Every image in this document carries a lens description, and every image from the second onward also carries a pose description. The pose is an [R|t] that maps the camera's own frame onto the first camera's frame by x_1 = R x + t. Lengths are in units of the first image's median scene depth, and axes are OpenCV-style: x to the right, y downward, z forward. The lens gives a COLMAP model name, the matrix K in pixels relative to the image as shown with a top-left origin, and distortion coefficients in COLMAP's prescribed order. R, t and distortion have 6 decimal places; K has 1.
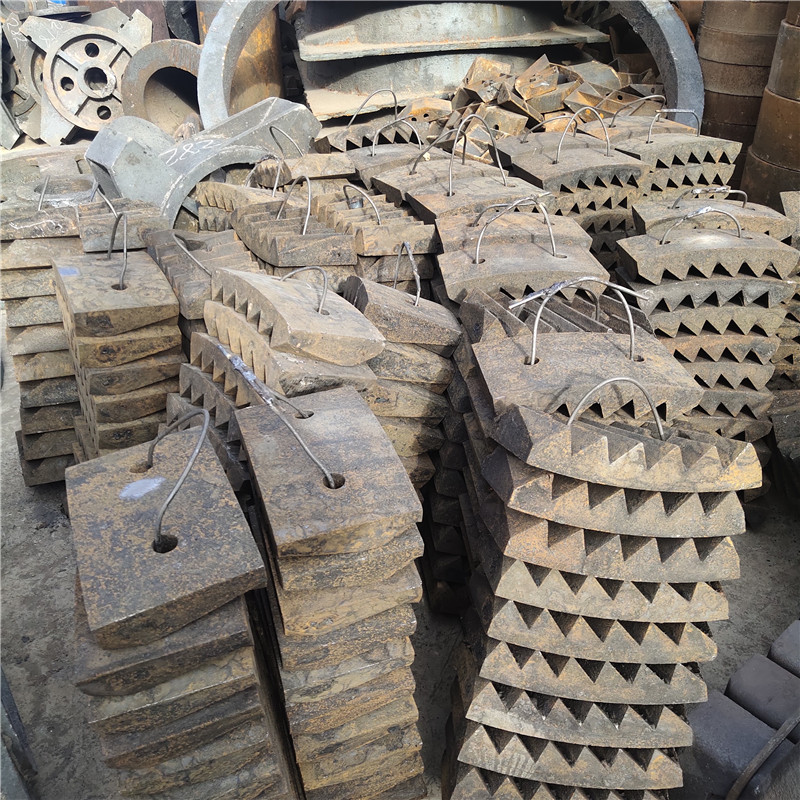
lens RADIAL K [[785.7, 0, 400.0], [0, 785.7, 406.2], [0, 0, 1]] dist [0.138980, -0.209240]
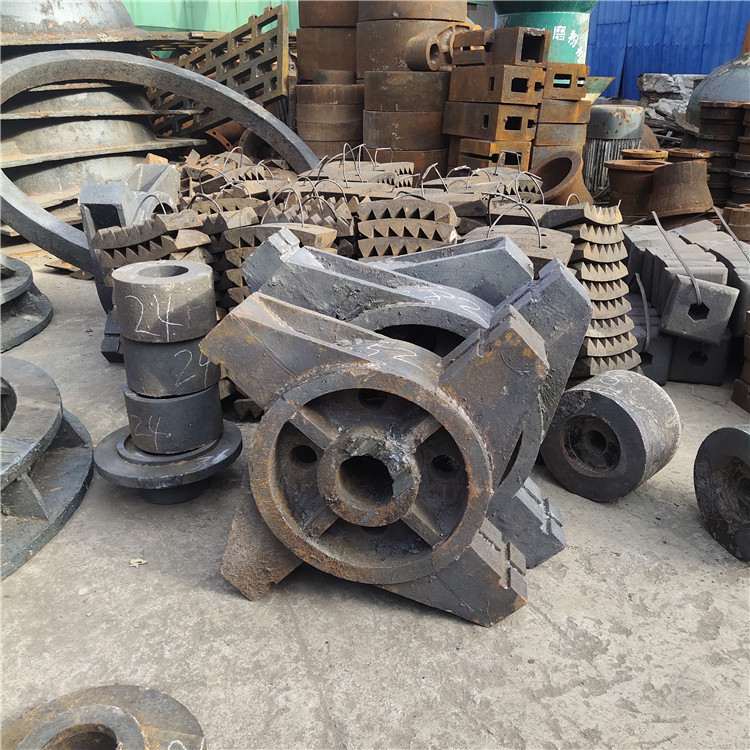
lens RADIAL K [[736.6, 0, 375.0], [0, 736.6, 380.8], [0, 0, 1]] dist [0.138980, -0.209240]
pose [[0.712373, -0.258572, 0.652430, -1.399706], [0.371751, 0.927542, -0.038301, 0.275229], [-0.595253, 0.269826, 0.756881, -0.200284]]
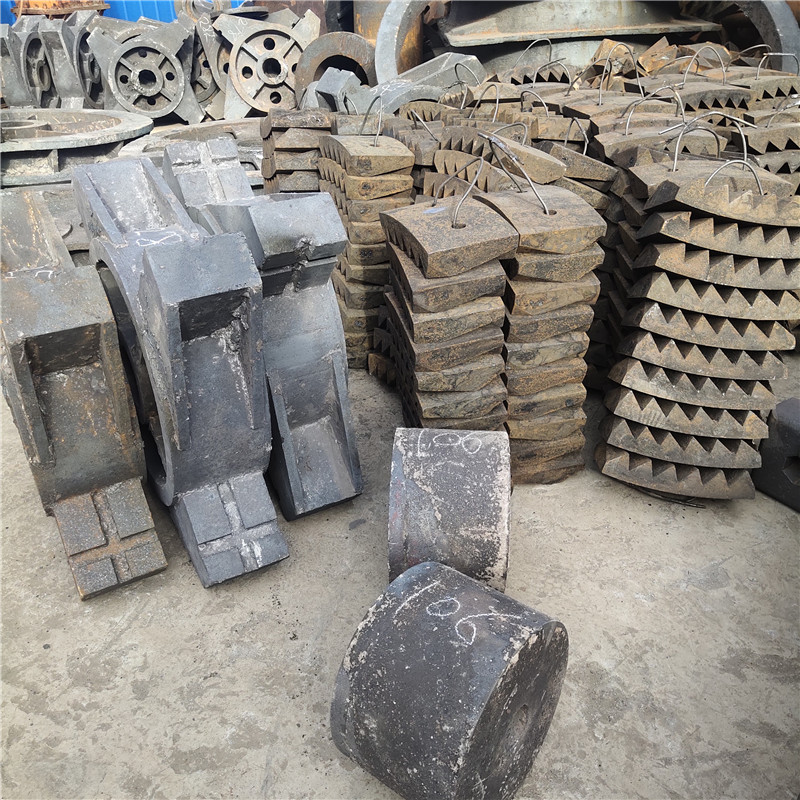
lens RADIAL K [[785.7, 0, 400.0], [0, 785.7, 406.2], [0, 0, 1]] dist [0.138980, -0.209240]
pose [[0.993557, 0.044640, -0.104175, -0.135855], [-0.048428, 0.998244, -0.034119, 0.379898], [0.102469, 0.038944, 0.993974, -0.428359]]
